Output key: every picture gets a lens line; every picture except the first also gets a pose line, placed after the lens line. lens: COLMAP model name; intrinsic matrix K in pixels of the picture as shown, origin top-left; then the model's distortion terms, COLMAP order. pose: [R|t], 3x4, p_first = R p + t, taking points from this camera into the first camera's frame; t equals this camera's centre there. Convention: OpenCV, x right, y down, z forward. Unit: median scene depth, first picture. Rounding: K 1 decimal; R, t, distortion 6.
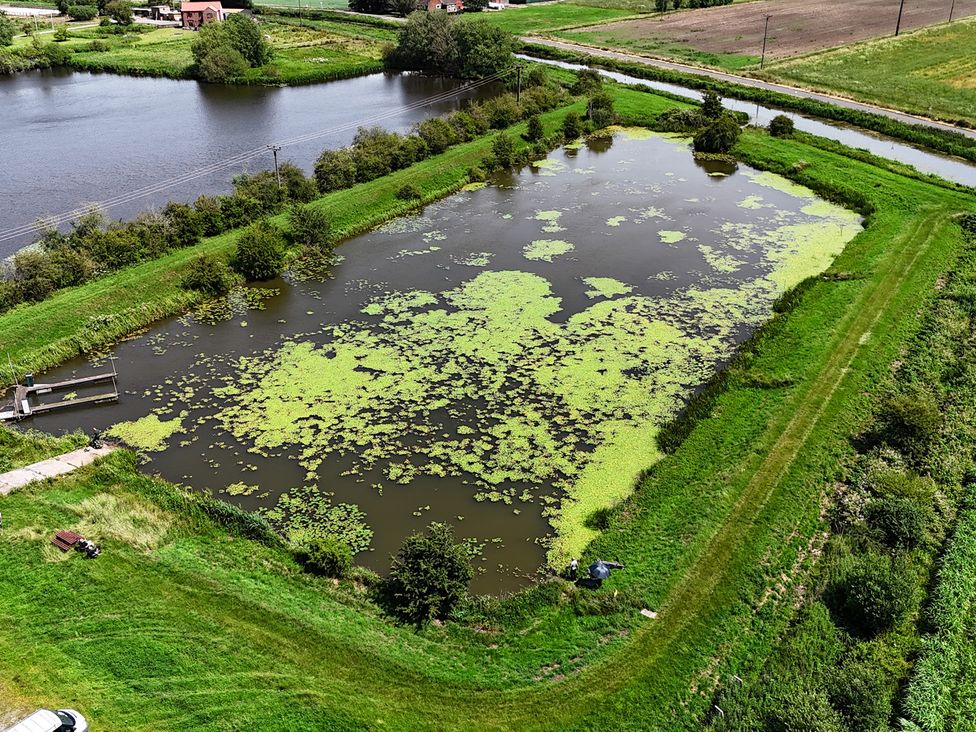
lens RADIAL K [[950.4, 0, 488.0], [0, 950.4, 366.0], [0, 0, 1]] dist [0.142929, -0.289053]
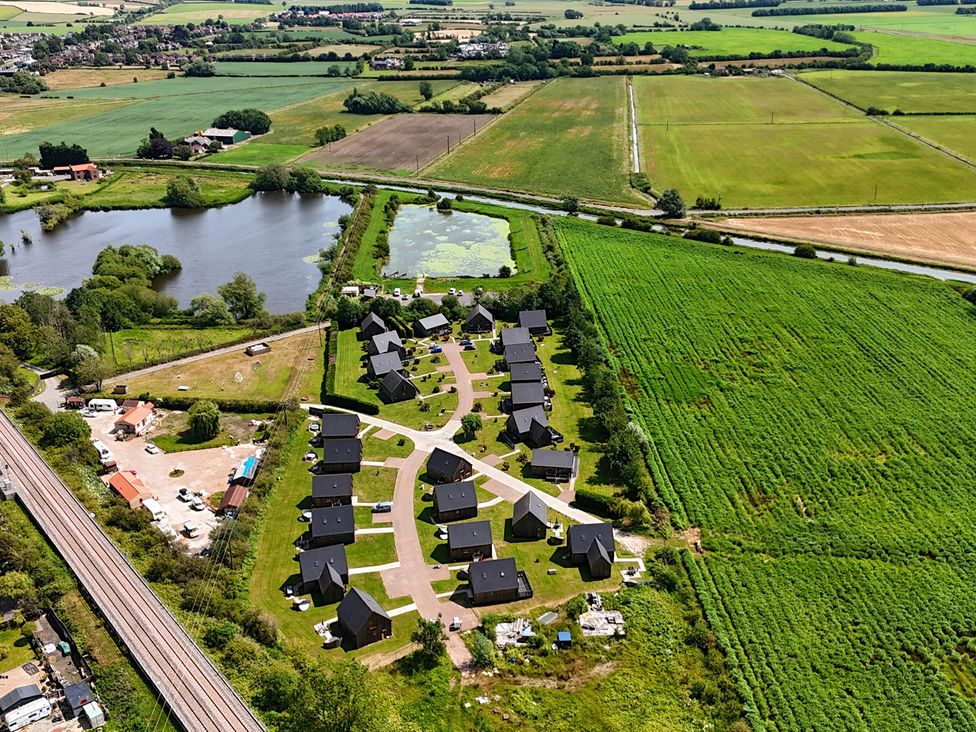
lens RADIAL K [[950.4, 0, 488.0], [0, 950.4, 366.0], [0, 0, 1]] dist [0.142929, -0.289053]
pose [[0.833828, -0.207749, 0.511440, -1.802201], [0.241393, 0.970427, 0.000636, 0.403792], [-0.496448, 0.122928, 0.859319, -2.224617]]
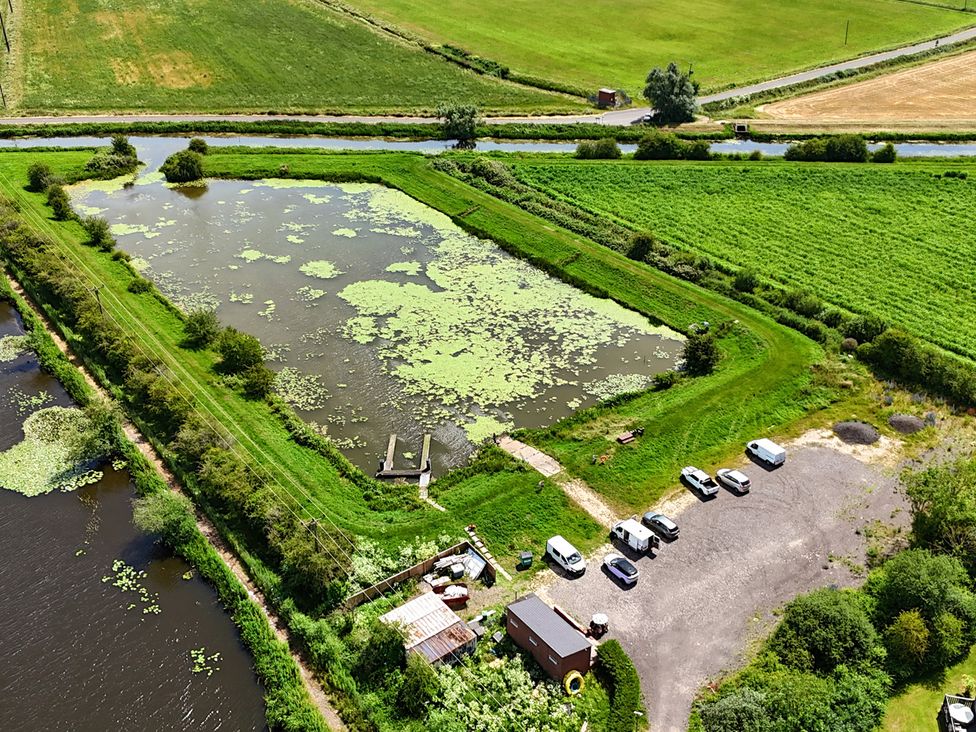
lens RADIAL K [[950.4, 0, 488.0], [0, 950.4, 366.0], [0, 0, 1]] dist [0.142929, -0.289053]
pose [[0.360568, -0.452047, 0.815870, -1.059176], [0.405124, 0.863794, 0.299558, -0.323405], [-0.840158, 0.222517, 0.494591, 0.149264]]
